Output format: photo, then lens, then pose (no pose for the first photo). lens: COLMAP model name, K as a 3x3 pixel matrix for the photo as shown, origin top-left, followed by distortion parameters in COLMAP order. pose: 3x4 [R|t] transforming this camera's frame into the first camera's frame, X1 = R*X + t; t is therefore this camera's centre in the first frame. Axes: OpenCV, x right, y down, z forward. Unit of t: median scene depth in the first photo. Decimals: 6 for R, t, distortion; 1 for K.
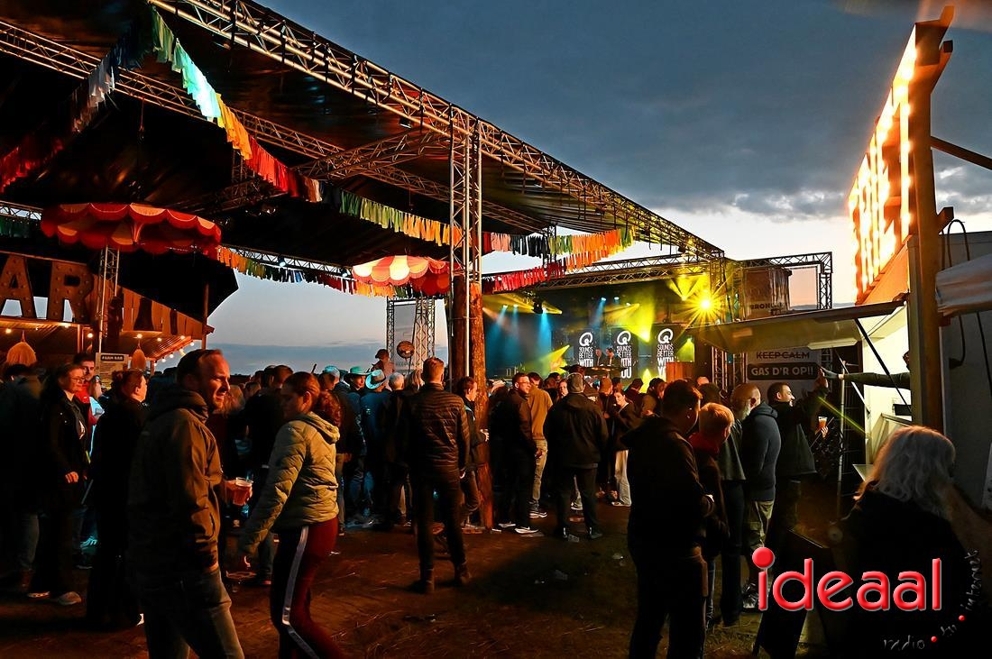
lens RADIAL K [[686.7, 0, 496.0], [0, 686.7, 329.5], [0, 0, 1]] dist [-0.117313, 0.090054]
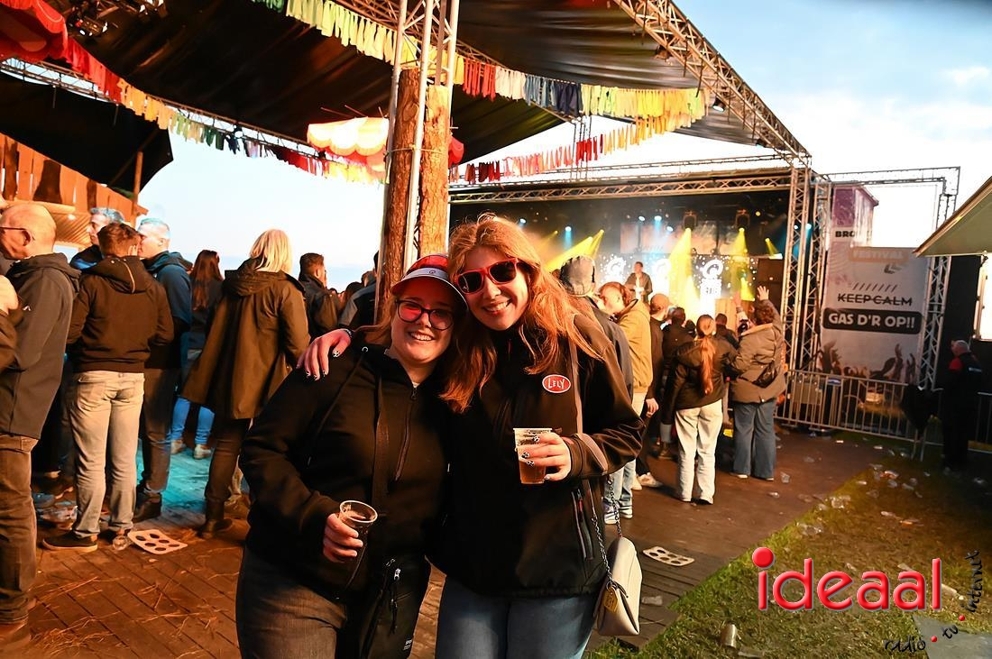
lens RADIAL K [[686.7, 0, 496.0], [0, 686.7, 329.5], [0, 0, 1]] dist [-0.117313, 0.090054]
pose [[0.996430, 0.079881, -0.027326, 0.021849], [-0.076971, 0.992525, 0.094706, 0.033563], [0.034687, -0.092265, 0.995130, 0.232861]]
